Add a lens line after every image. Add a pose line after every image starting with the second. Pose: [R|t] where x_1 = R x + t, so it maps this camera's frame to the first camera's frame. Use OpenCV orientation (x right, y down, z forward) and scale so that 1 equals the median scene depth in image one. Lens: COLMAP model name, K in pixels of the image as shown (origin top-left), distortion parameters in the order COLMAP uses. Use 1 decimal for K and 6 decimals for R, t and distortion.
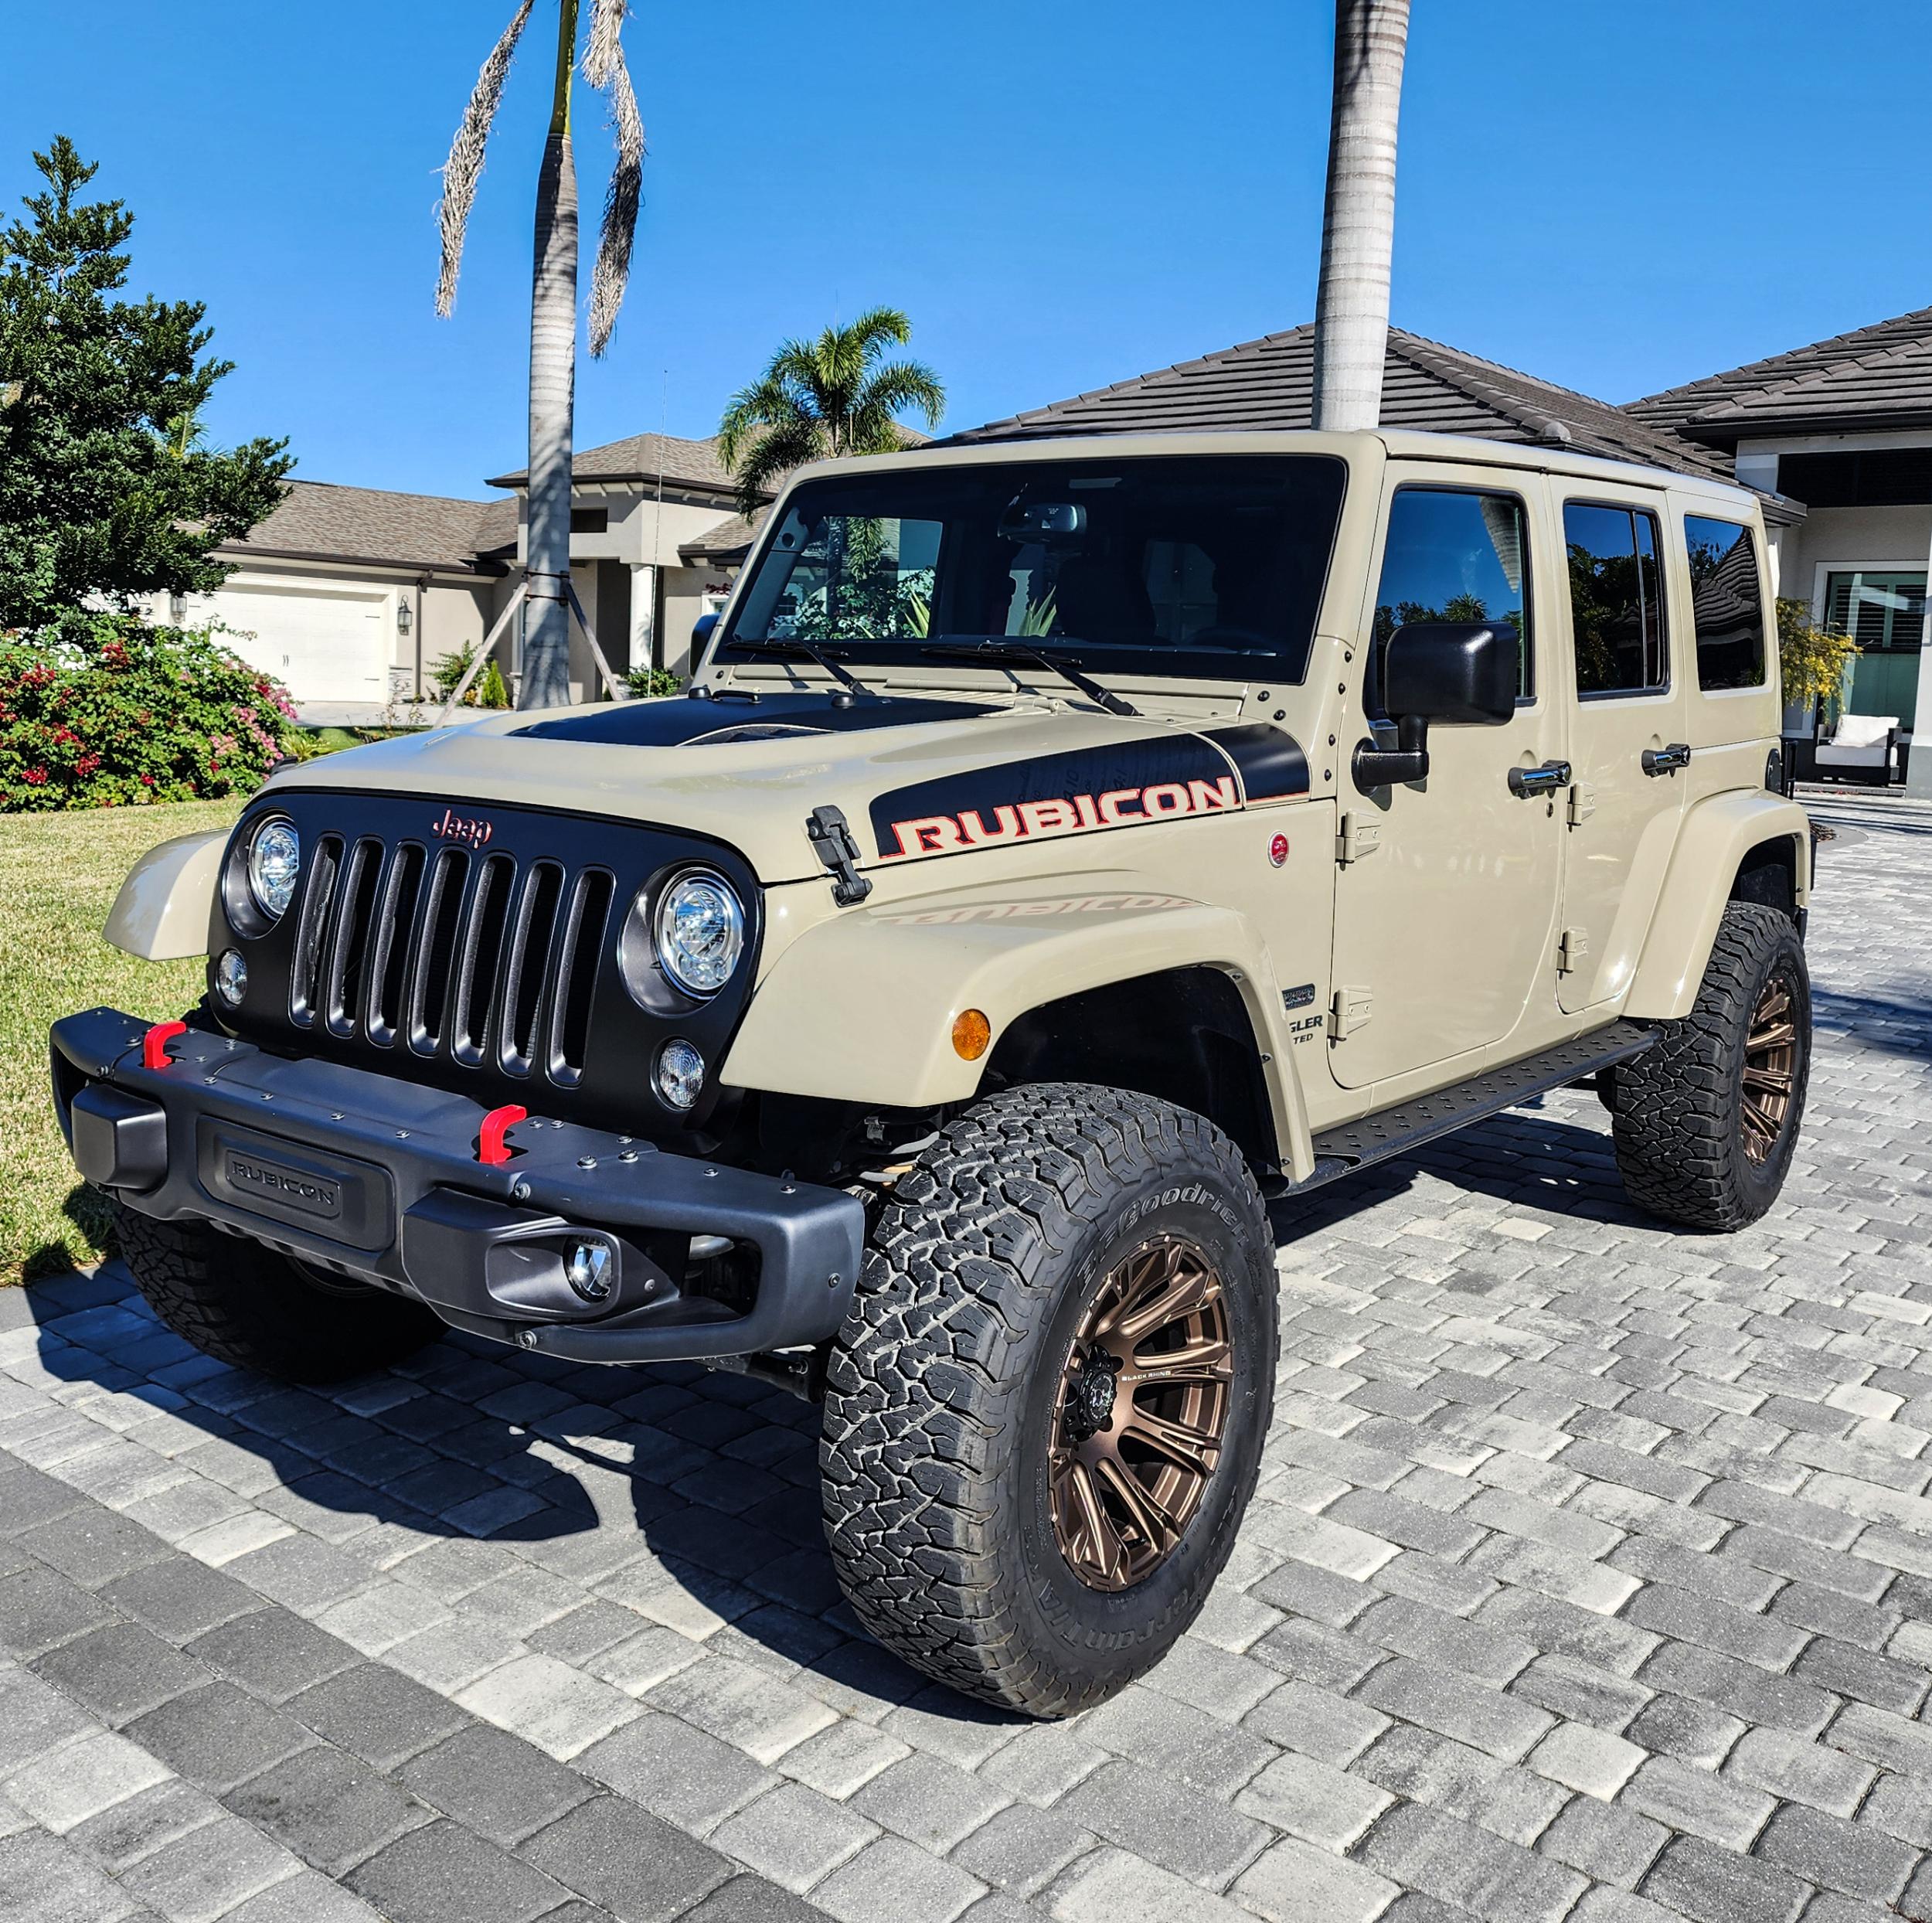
lens RADIAL K [[1921.0, 0, 889.4], [0, 1921.0, 885.7], [0, 0, 1]] dist [0.100539, -0.138126]
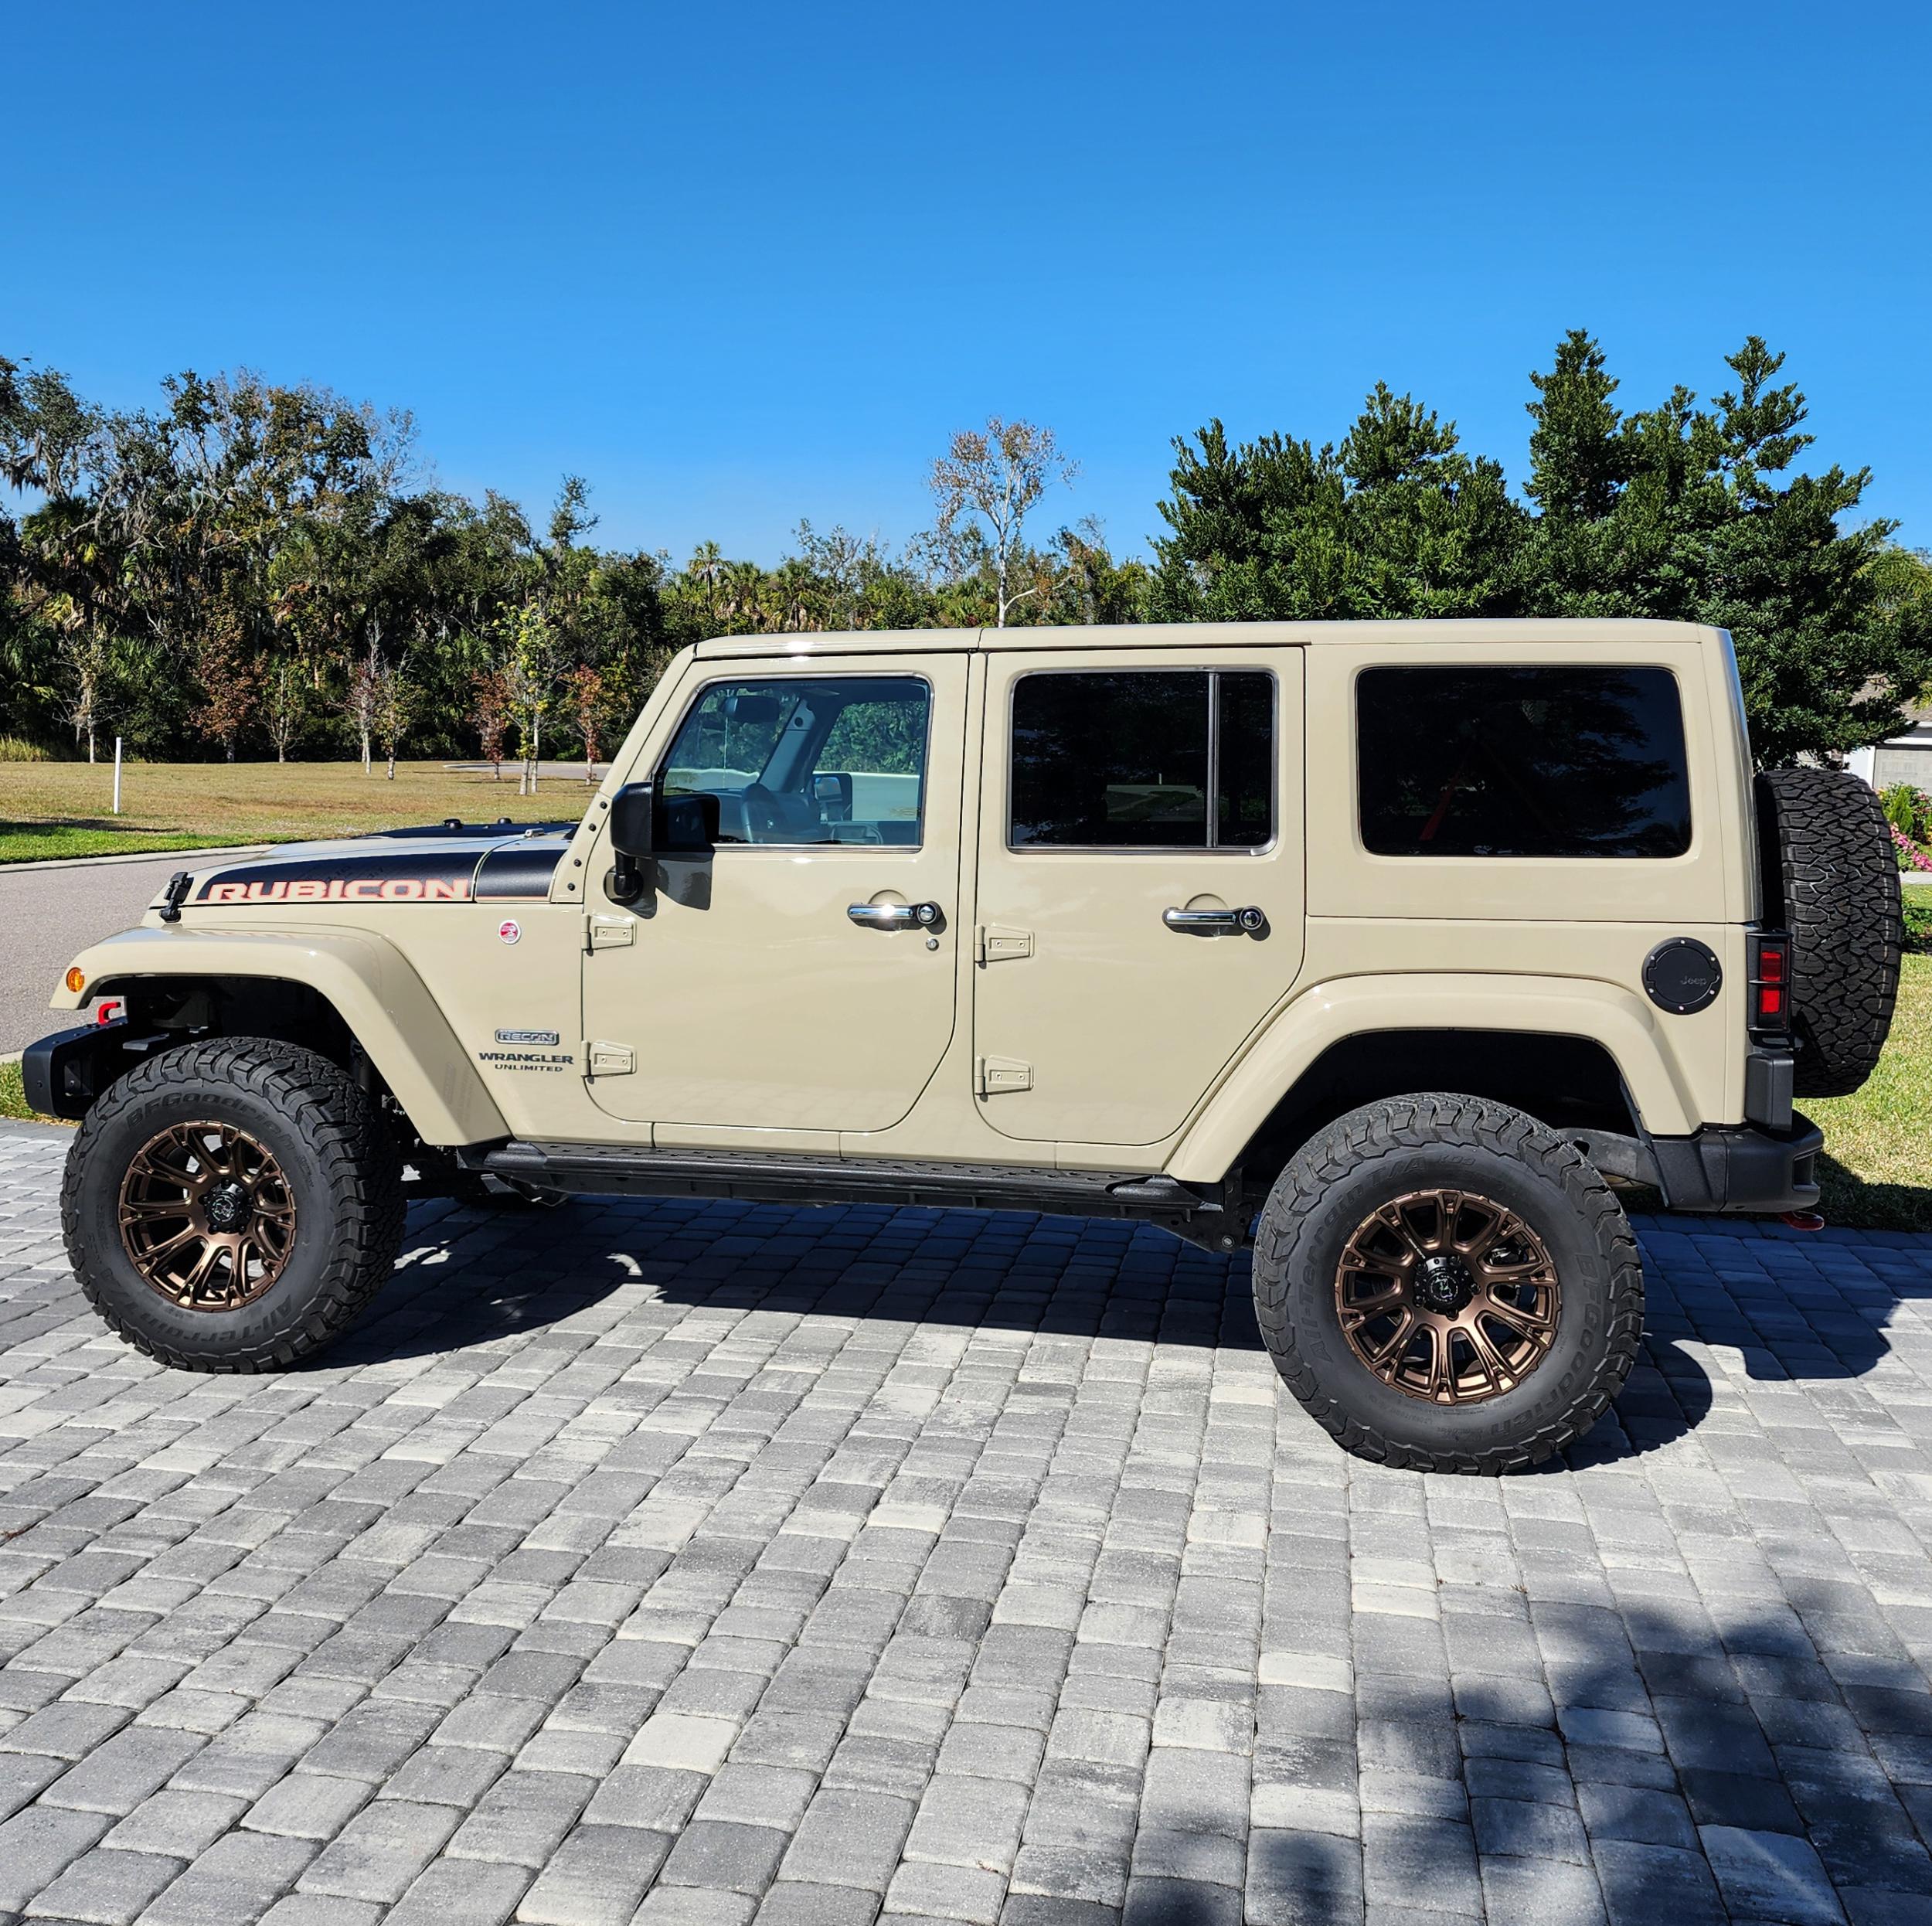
lens RADIAL K [[1932.3, 0, 961.1], [0, 1932.3, 903.5], [0, 0, 1]] dist [0.070249, -0.024695]
pose [[0.480032, 0.056071, -0.875457, 1.699103], [-0.116523, 0.993188, -0.000281, -0.082048], [0.869478, 0.102145, 0.483296, 0.582938]]
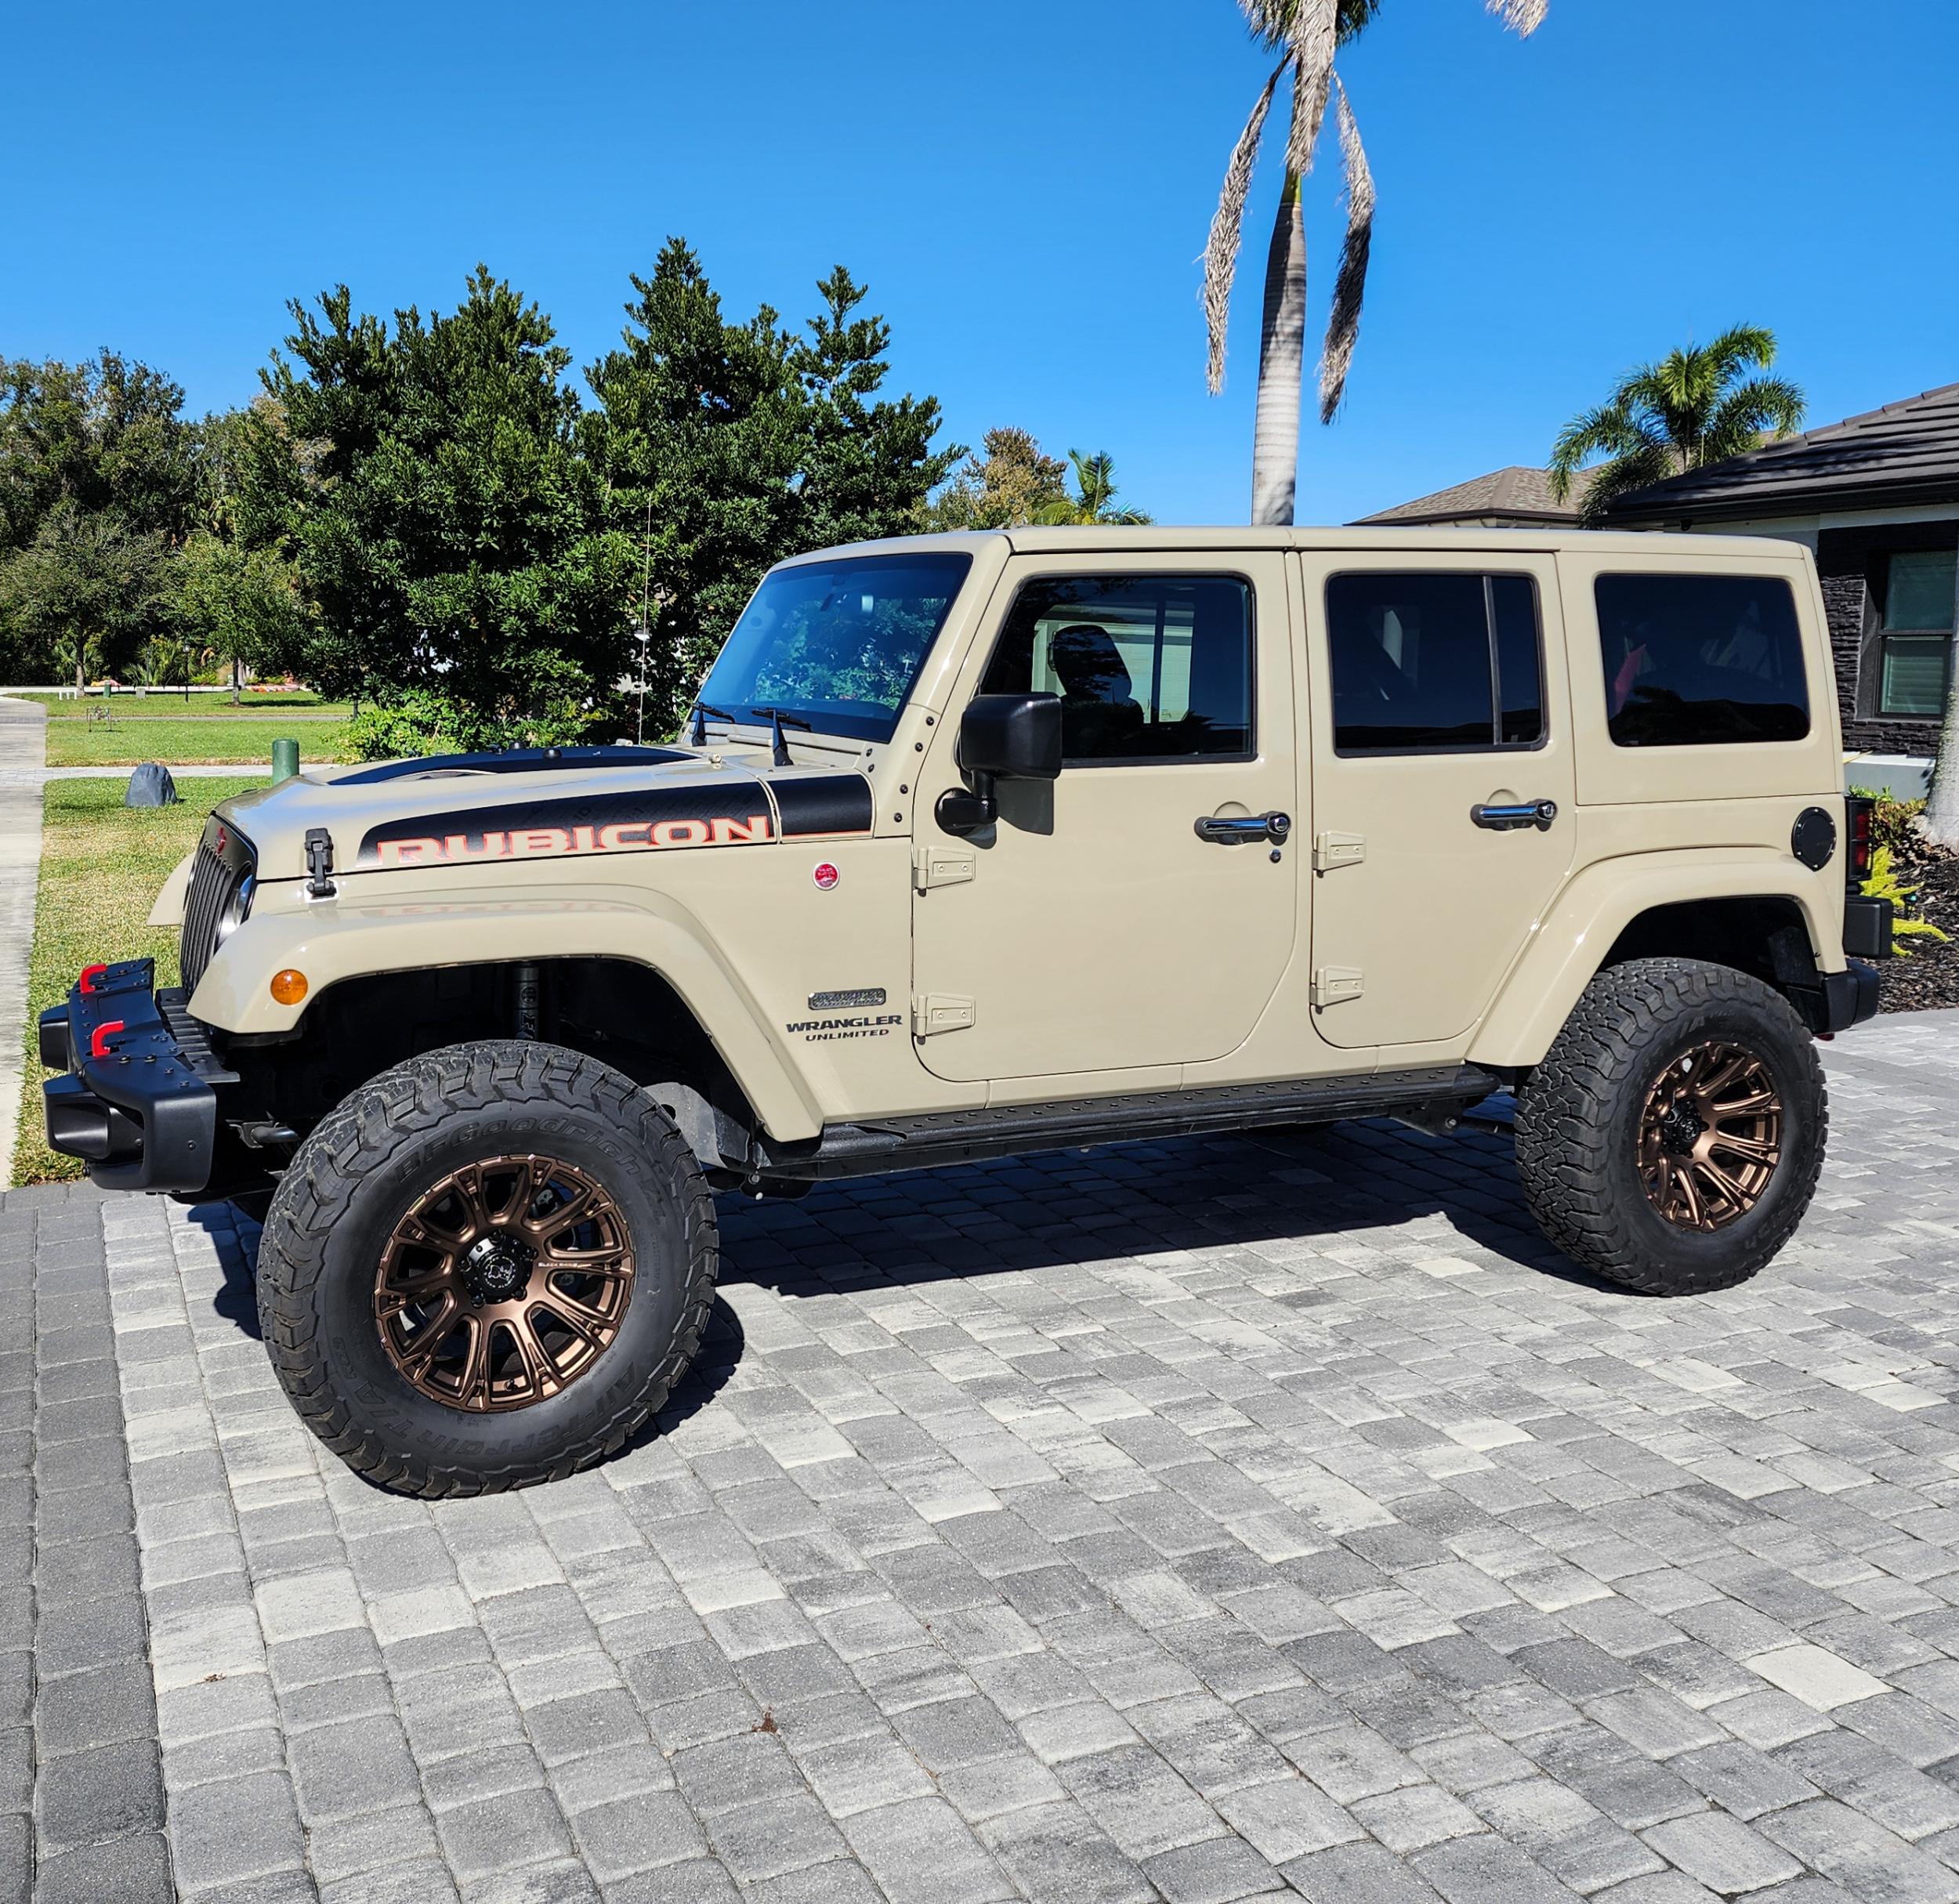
lens RADIAL K [[1954.1, 0, 959.0], [0, 1954.1, 836.9], [0, 0, 1]] dist [0.093310, -0.099233]
pose [[0.899686, 0.024769, -0.435834, 0.835159], [-0.044589, 0.998381, -0.035305, -0.003506], [0.434254, 0.051197, 0.899334, -0.095784]]
